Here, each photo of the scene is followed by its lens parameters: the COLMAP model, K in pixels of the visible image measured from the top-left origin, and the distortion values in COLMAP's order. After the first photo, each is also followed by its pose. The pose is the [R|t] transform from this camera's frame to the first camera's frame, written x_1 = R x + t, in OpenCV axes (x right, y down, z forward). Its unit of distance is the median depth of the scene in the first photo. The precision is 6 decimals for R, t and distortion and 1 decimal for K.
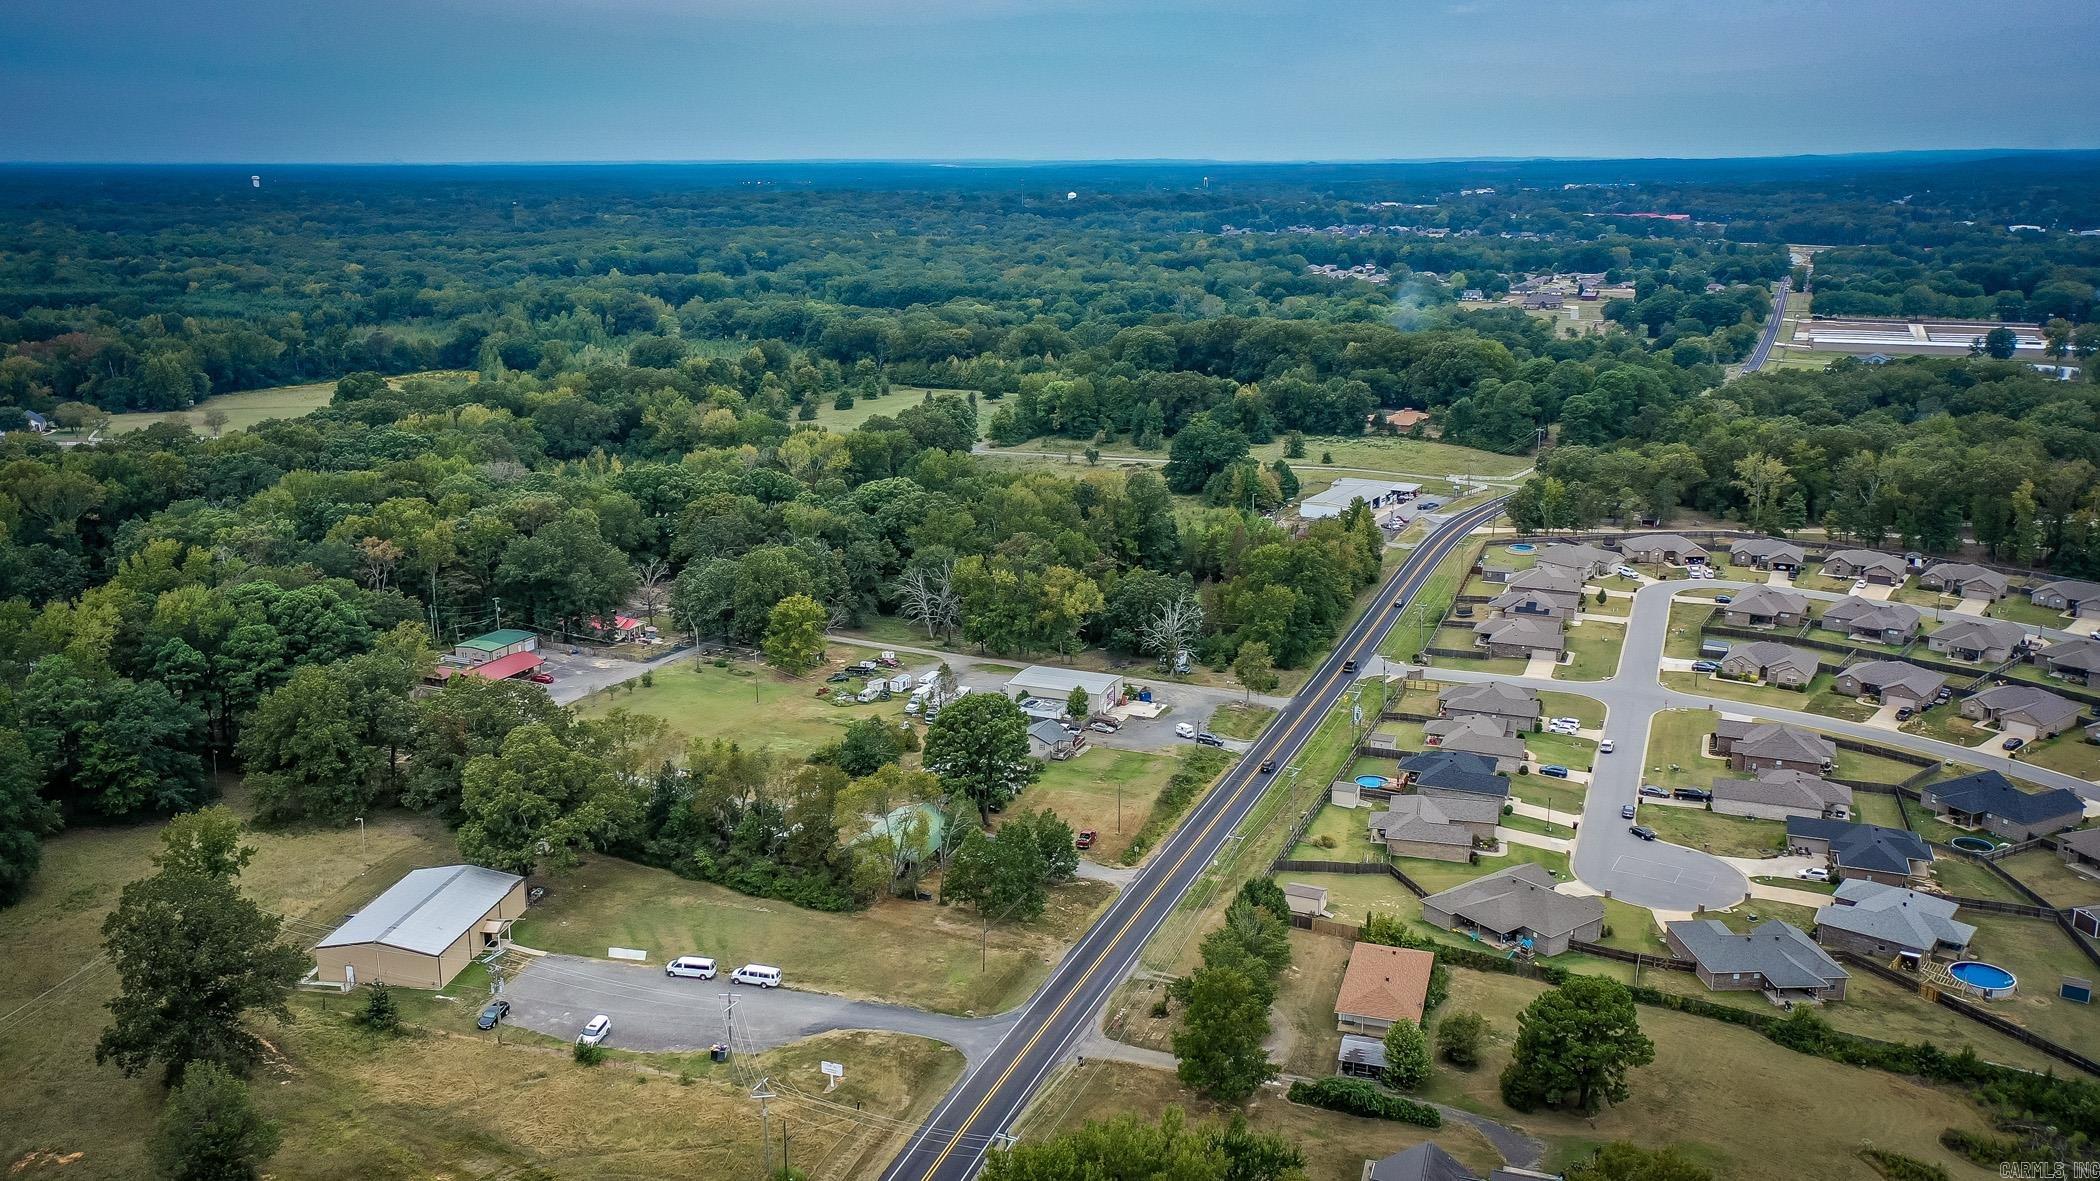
lens RADIAL K [[1669.6, 0, 1050.0], [0, 1669.6, 590.5], [0, 0, 1]] dist [0.021530, 0.006922]
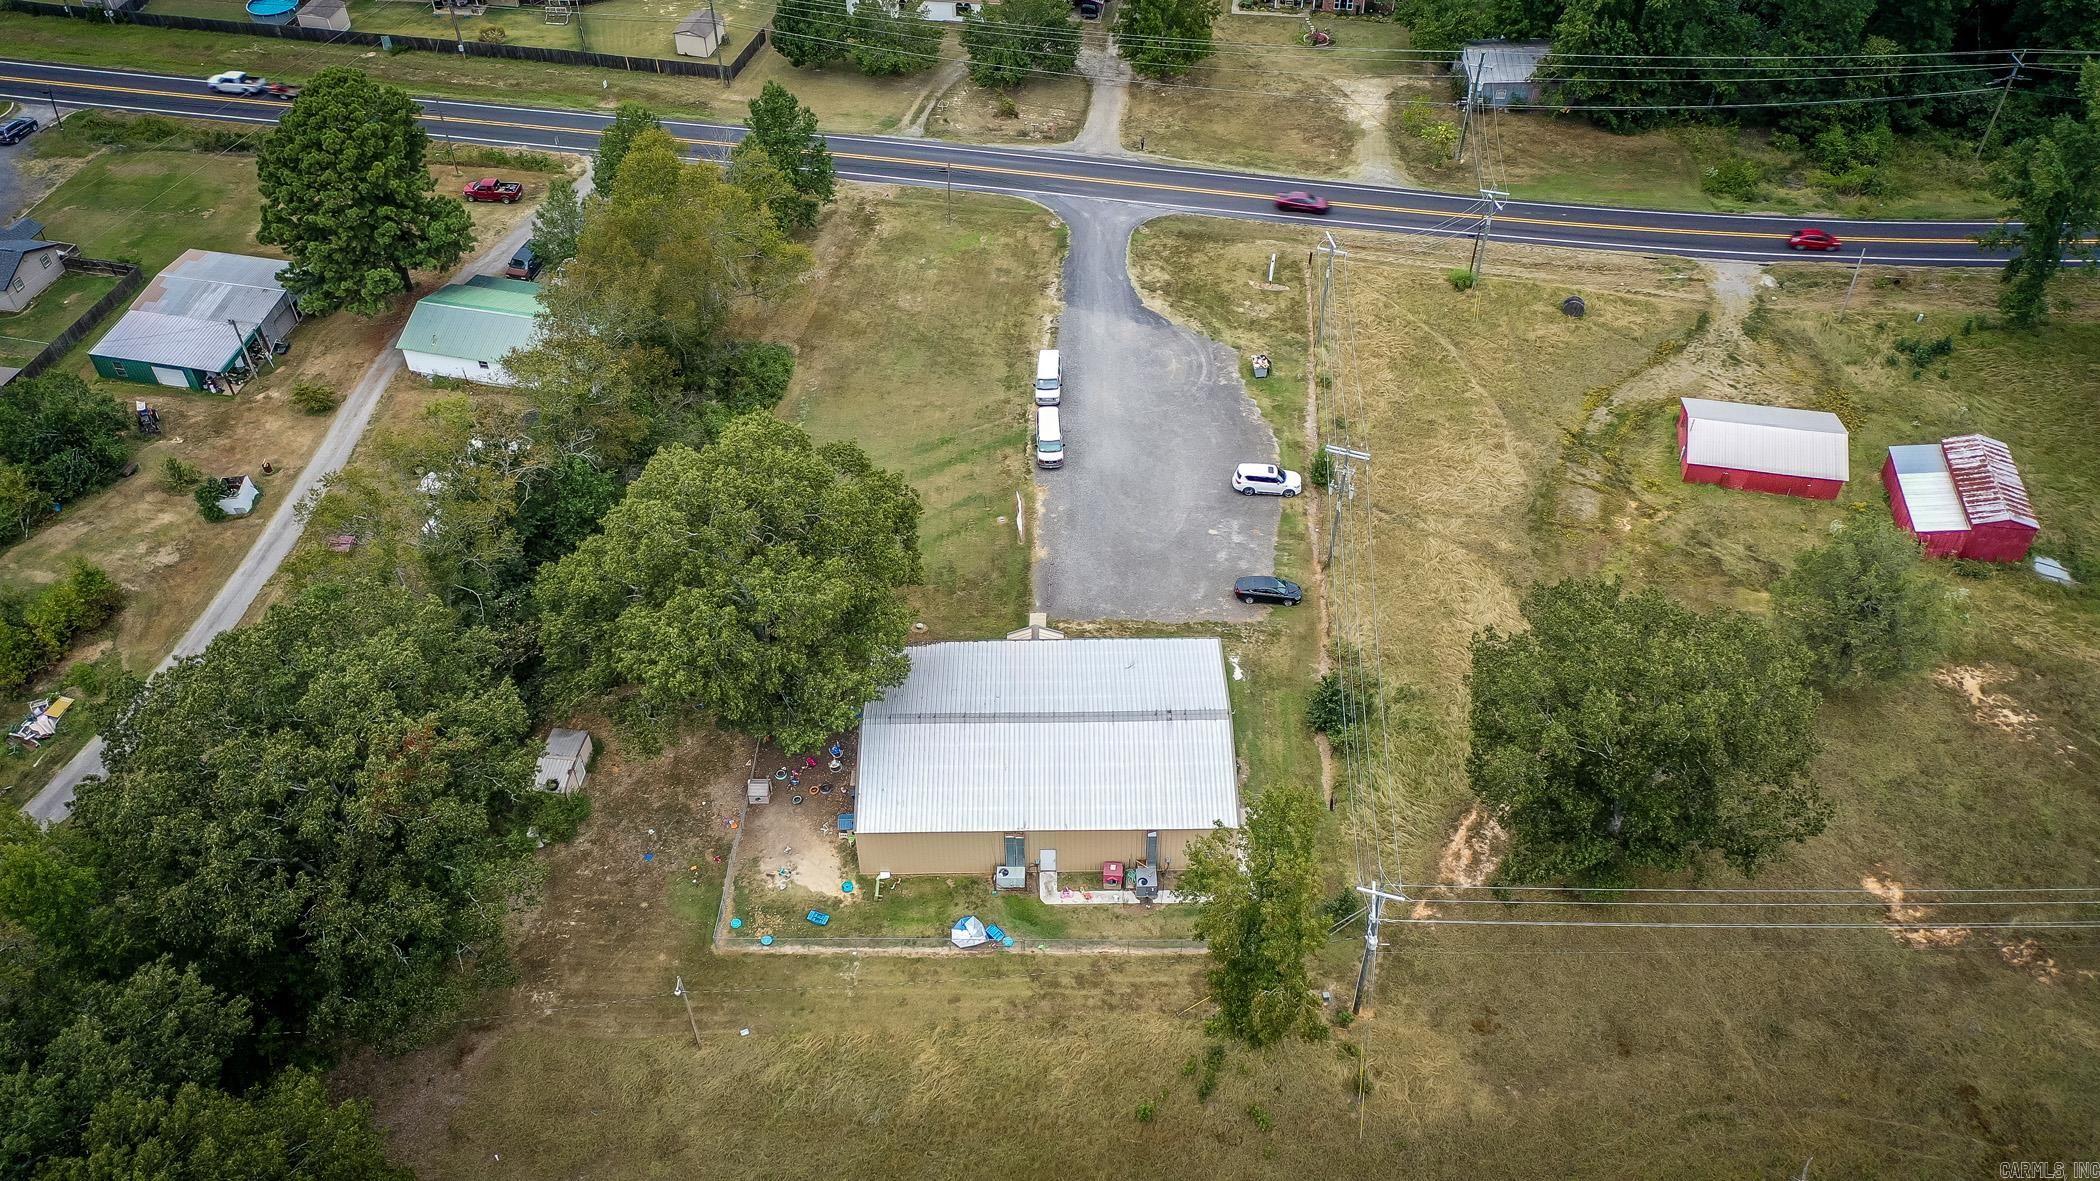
lens RADIAL K [[1669.6, 0, 1050.0], [0, 1669.6, 590.5], [0, 0, 1]] dist [0.021530, 0.006922]
pose [[-0.165835, -0.700105, 0.694515, -0.649305], [0.248314, 0.651930, 0.716469, -0.183890], [-0.954379, 0.291273, 0.065733, 0.899026]]
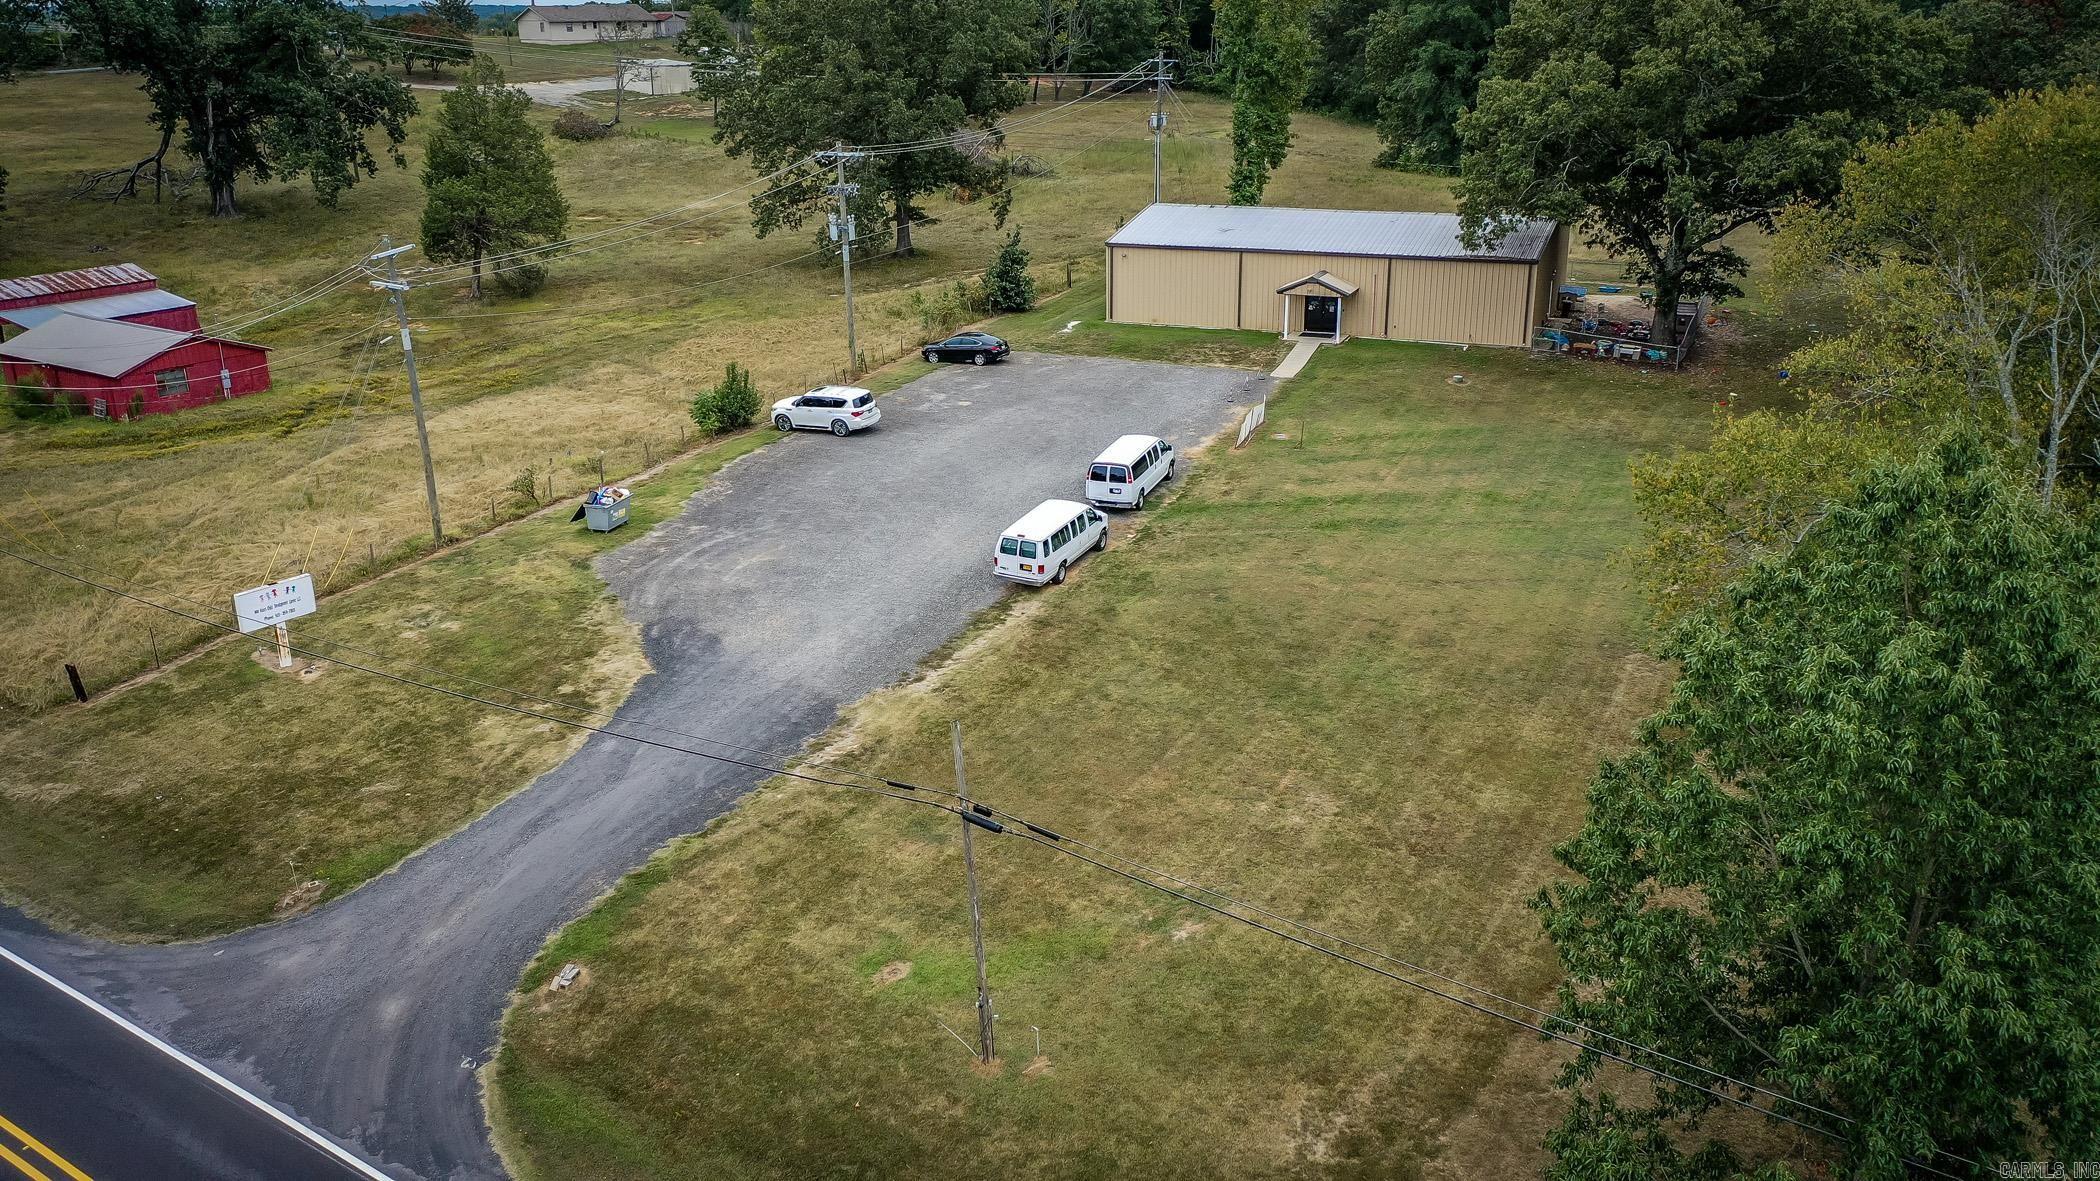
lens RADIAL K [[1682.8, 0, 1067.5], [0, 1682.8, 585.3], [0, 0, 1]] dist [0.011961, 0.011257]
pose [[-0.220073, 0.319757, -0.921587, 0.086950], [-0.227567, 0.901853, 0.367253, 0.119557], [0.948568, 0.290545, -0.125707, 0.955153]]
